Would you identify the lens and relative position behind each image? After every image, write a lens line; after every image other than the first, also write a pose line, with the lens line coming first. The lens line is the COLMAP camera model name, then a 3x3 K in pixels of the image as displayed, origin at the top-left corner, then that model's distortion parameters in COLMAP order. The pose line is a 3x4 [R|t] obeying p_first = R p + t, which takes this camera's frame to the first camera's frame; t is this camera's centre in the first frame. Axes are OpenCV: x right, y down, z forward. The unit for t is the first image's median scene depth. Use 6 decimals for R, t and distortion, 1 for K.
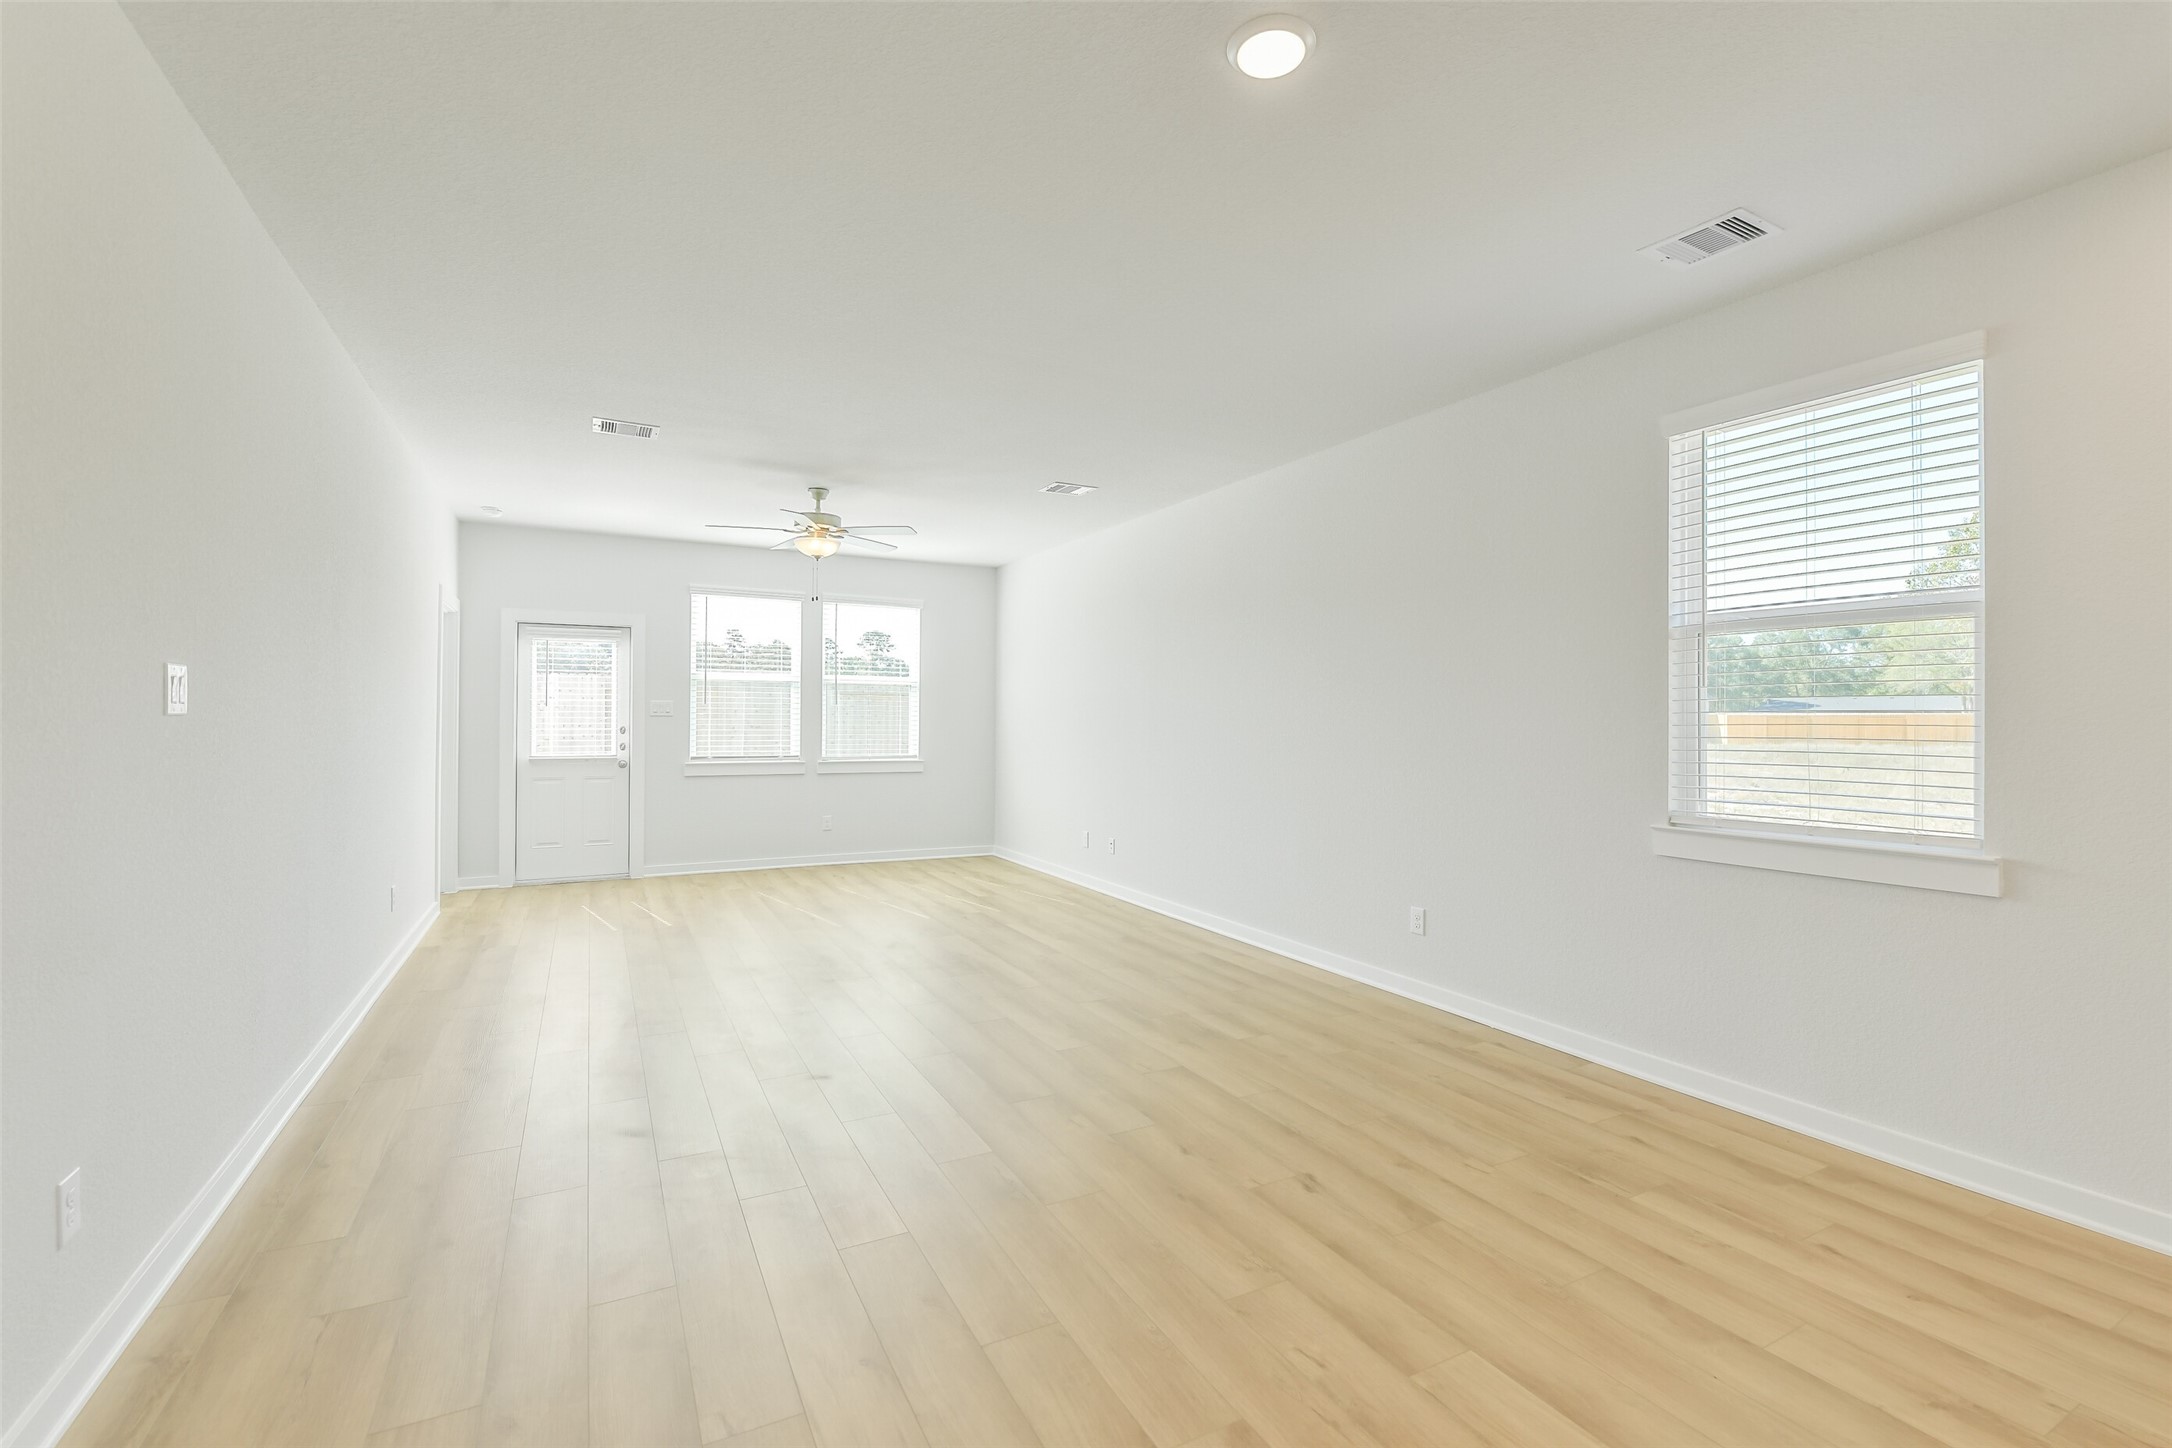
lens RADIAL K [[925.0, 0, 1078.6], [0, 925.0, 676.9], [0, 0, 1]] dist [-0.000309, -0.000124]
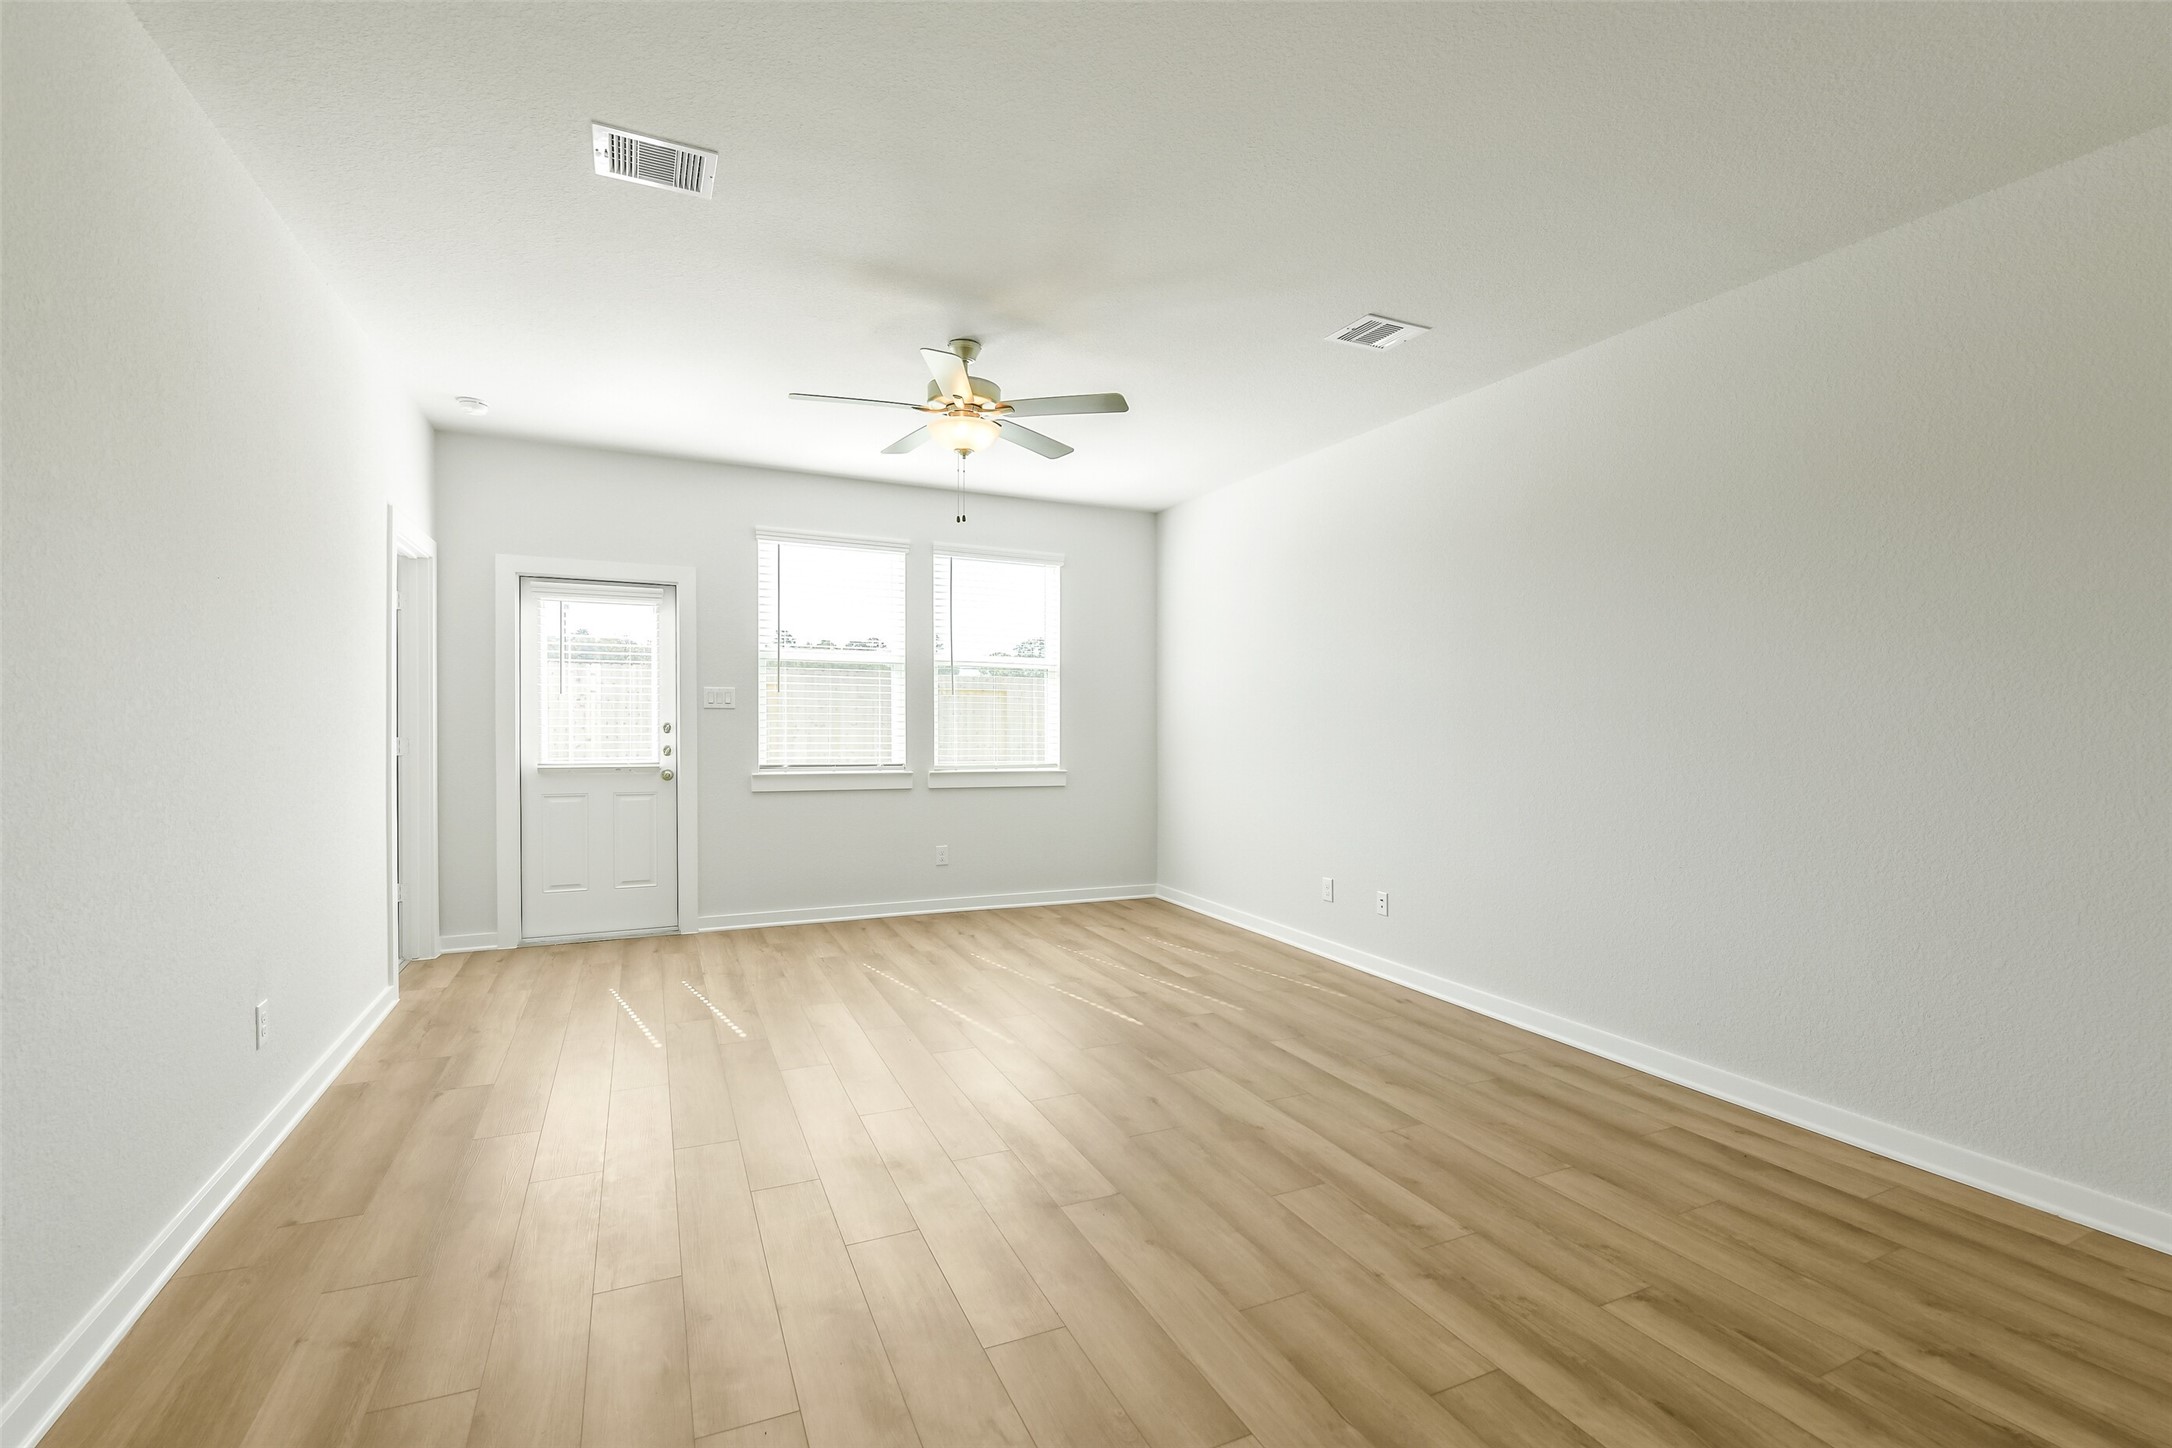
lens RADIAL K [[938.5, 0, 1088.8], [0, 938.5, 713.7], [0, 0, 1]] dist [0.001325, -0.009602]
pose [[0.999072, 0.004176, -0.042864, -0.143662], [-0.002490, 0.999224, 0.039313, 0.018385], [0.042995, -0.039170, 0.998307, 0.307430]]
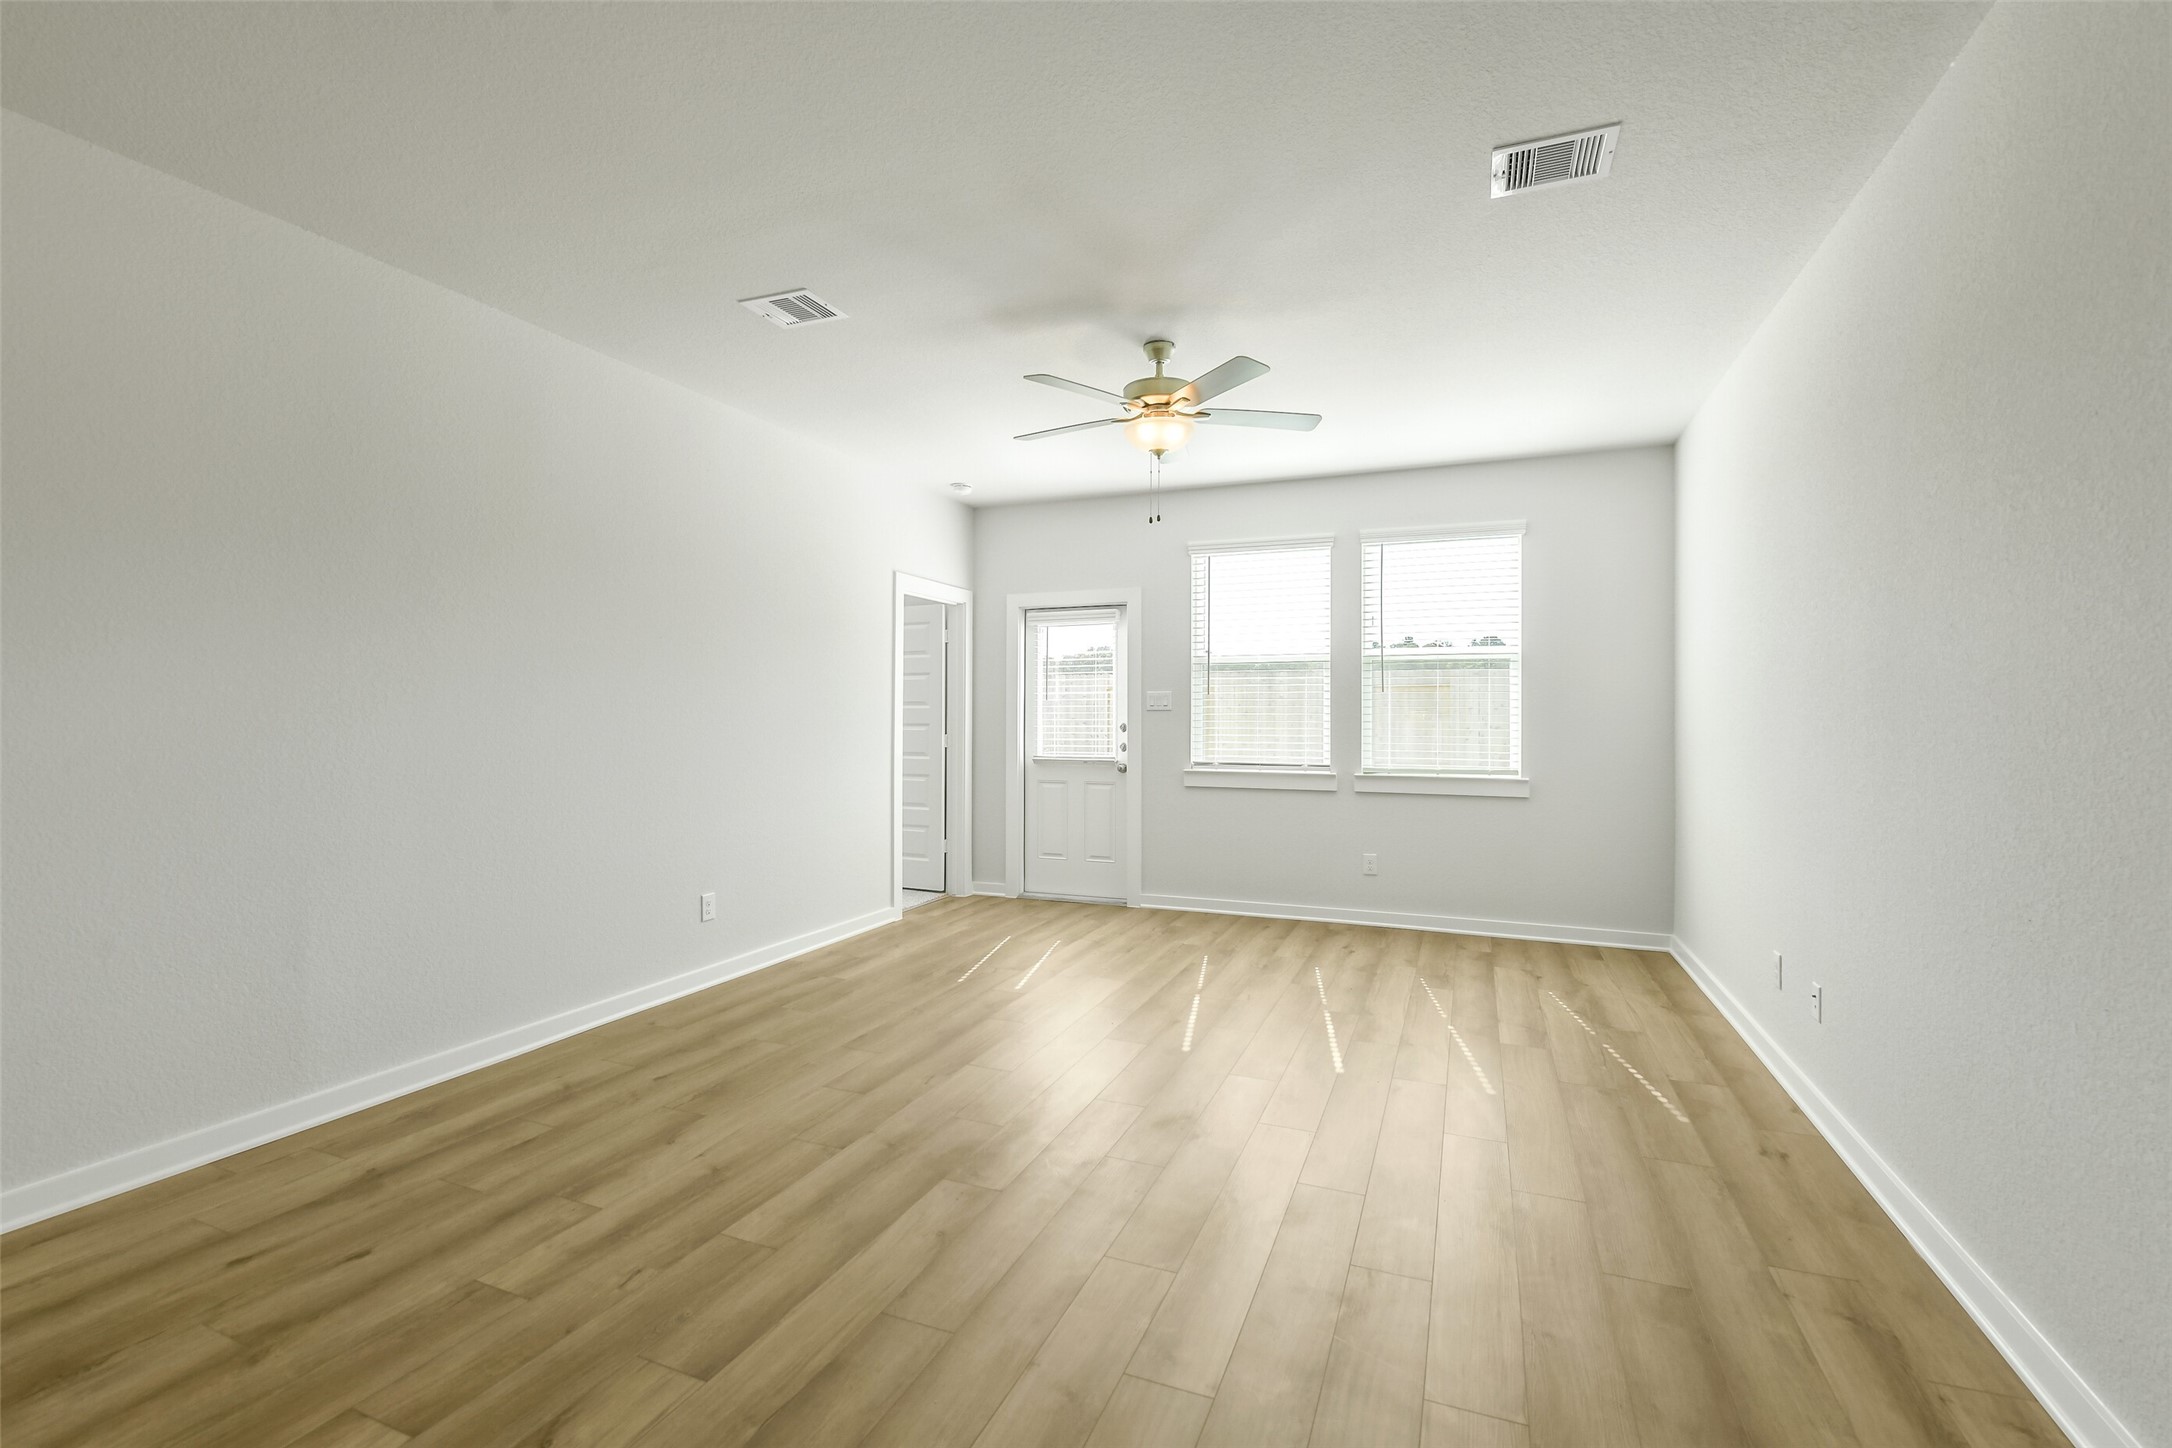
lens RADIAL K [[938.5, 0, 1088.8], [0, 938.5, 713.7], [0, 0, 1]] dist [0.001325, -0.009602]
pose [[0.651208, -0.007059, -0.758867, 0.141828], [0.036576, 0.999087, 0.022093, 0.026862], [0.758017, -0.042143, 0.650871, 0.455730]]
